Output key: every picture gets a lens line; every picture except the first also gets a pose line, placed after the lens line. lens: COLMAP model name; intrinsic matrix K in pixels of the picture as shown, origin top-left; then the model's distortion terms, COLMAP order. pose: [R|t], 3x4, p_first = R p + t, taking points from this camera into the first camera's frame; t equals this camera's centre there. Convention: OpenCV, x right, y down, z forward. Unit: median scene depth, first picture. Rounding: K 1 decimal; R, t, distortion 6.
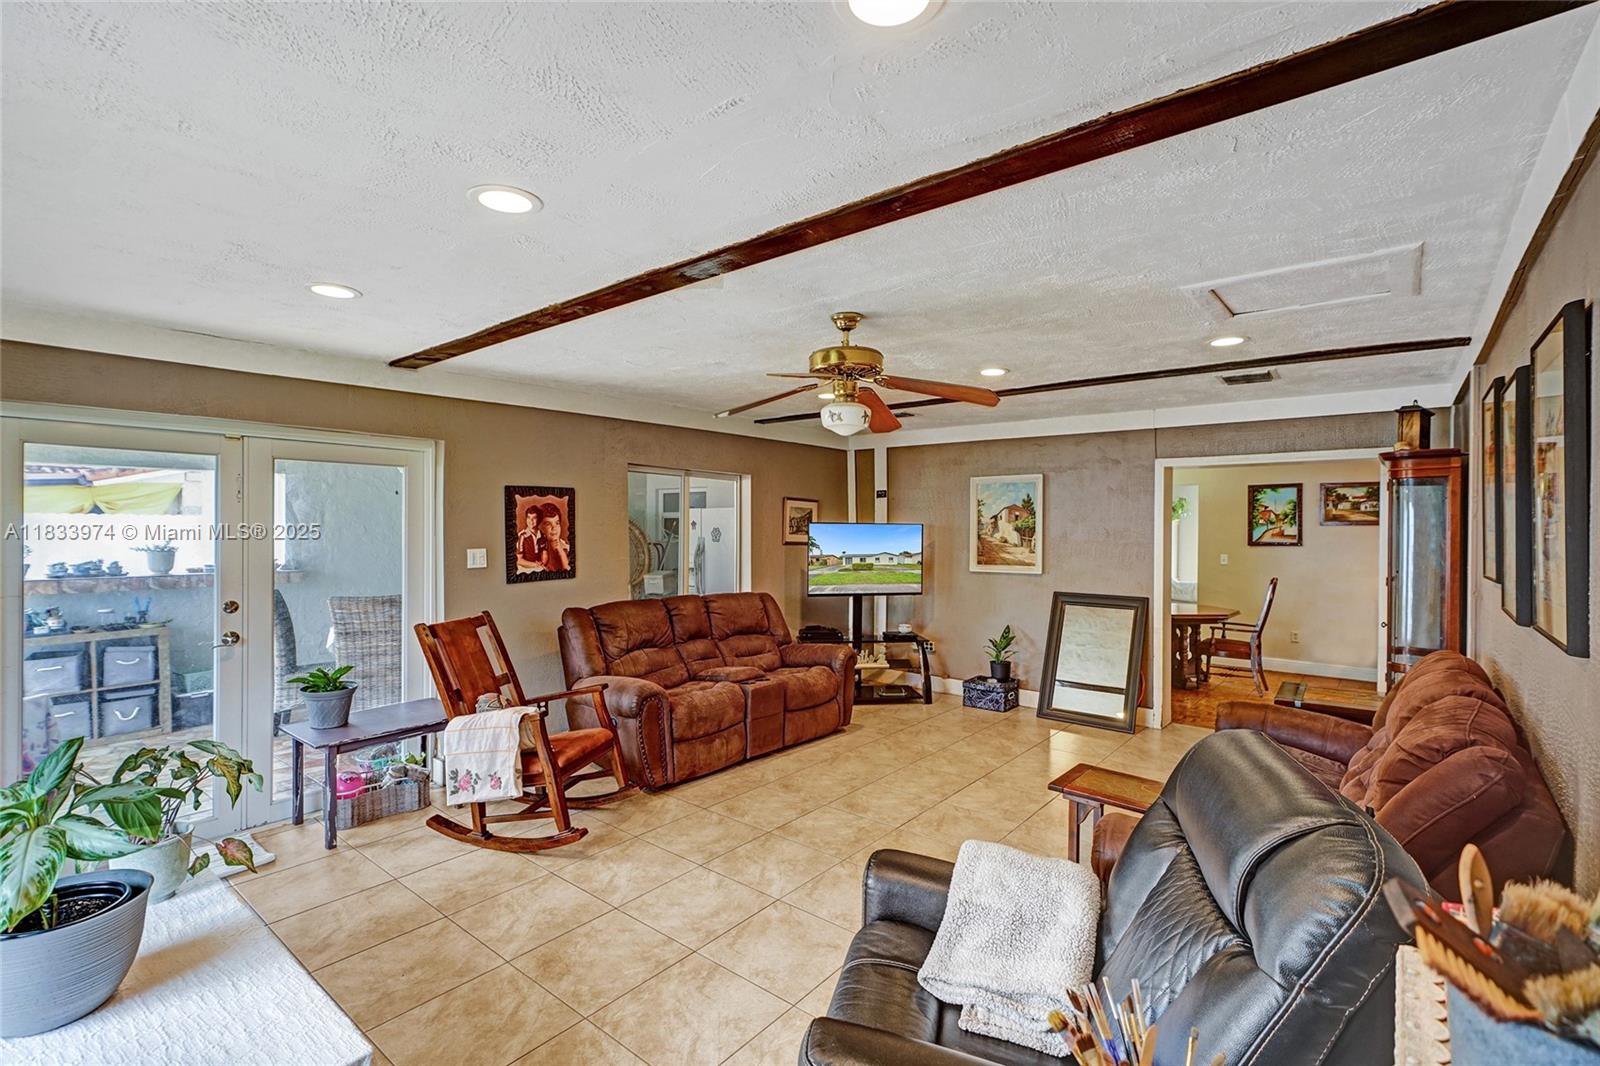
lens RADIAL K [[737.6, 0, 794.9], [0, 737.6, 536.4], [0, 0, 1]] dist [0.009372, 0.000612]
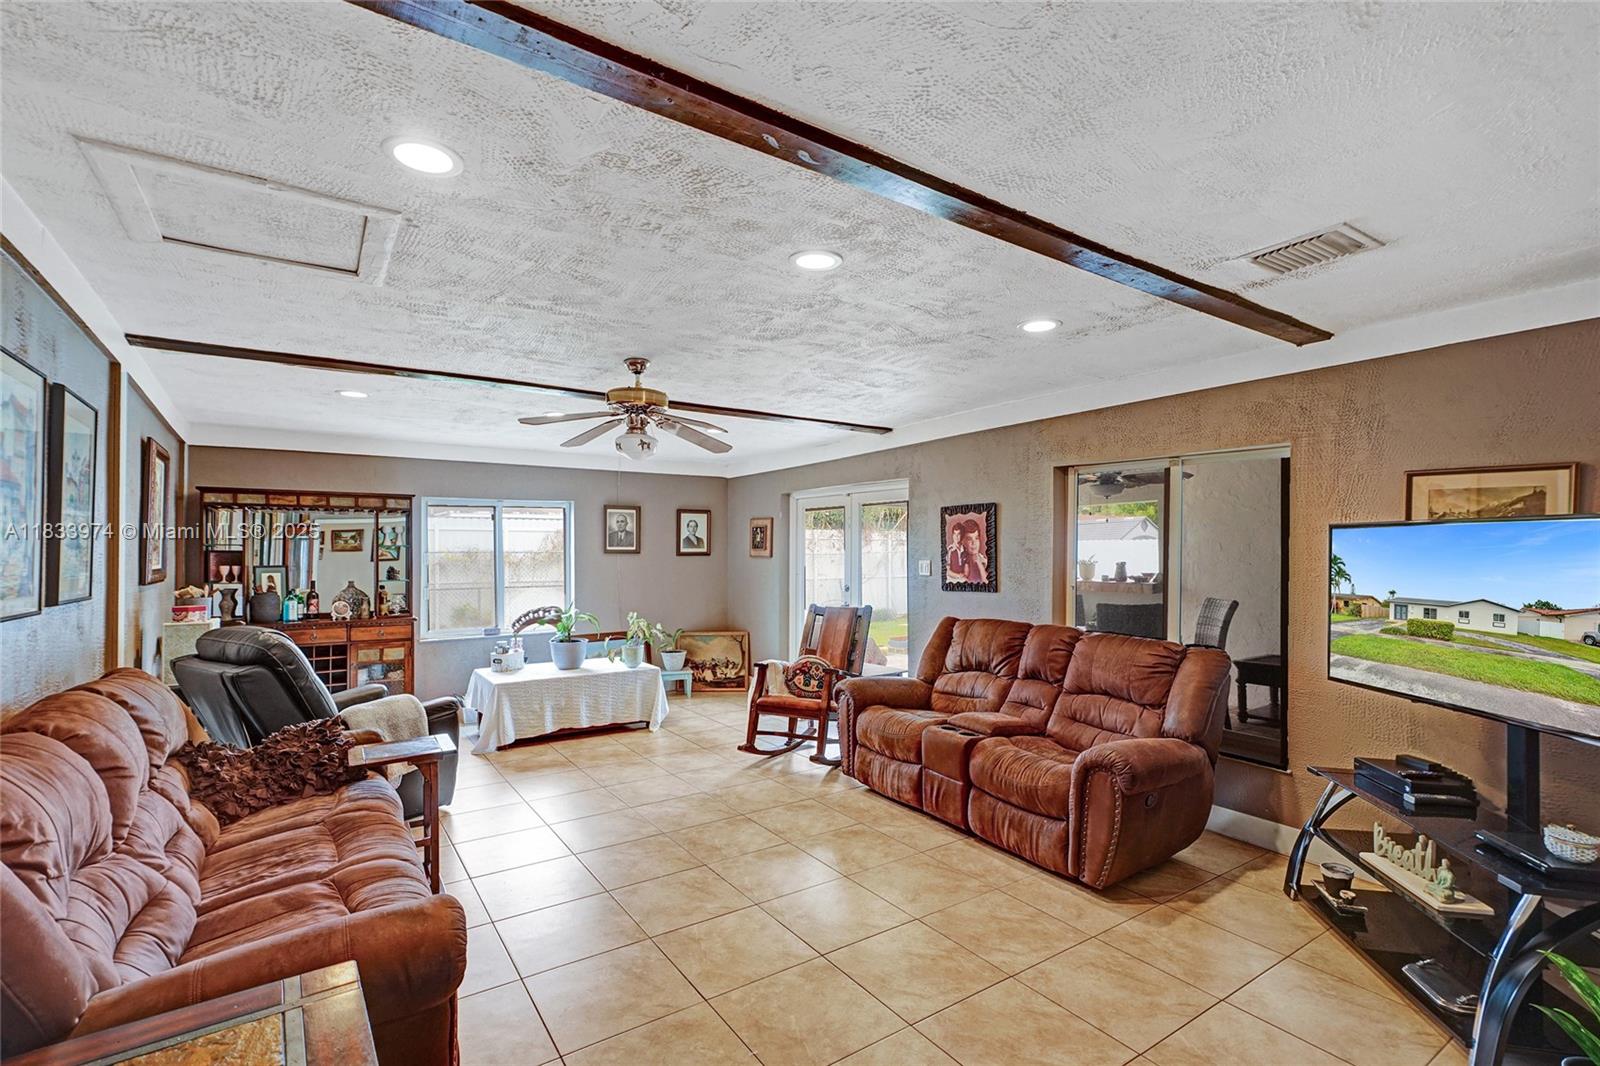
lens RADIAL K [[737.6, 0, 794.9], [0, 737.6, 536.4], [0, 0, 1]] dist [0.009372, 0.000612]
pose [[-0.284454, -0.026217, -0.958331, 0.765823], [-0.017064, 0.999606, -0.022281, 0.007590], [0.958538, 0.010015, -0.284789, 1.054090]]
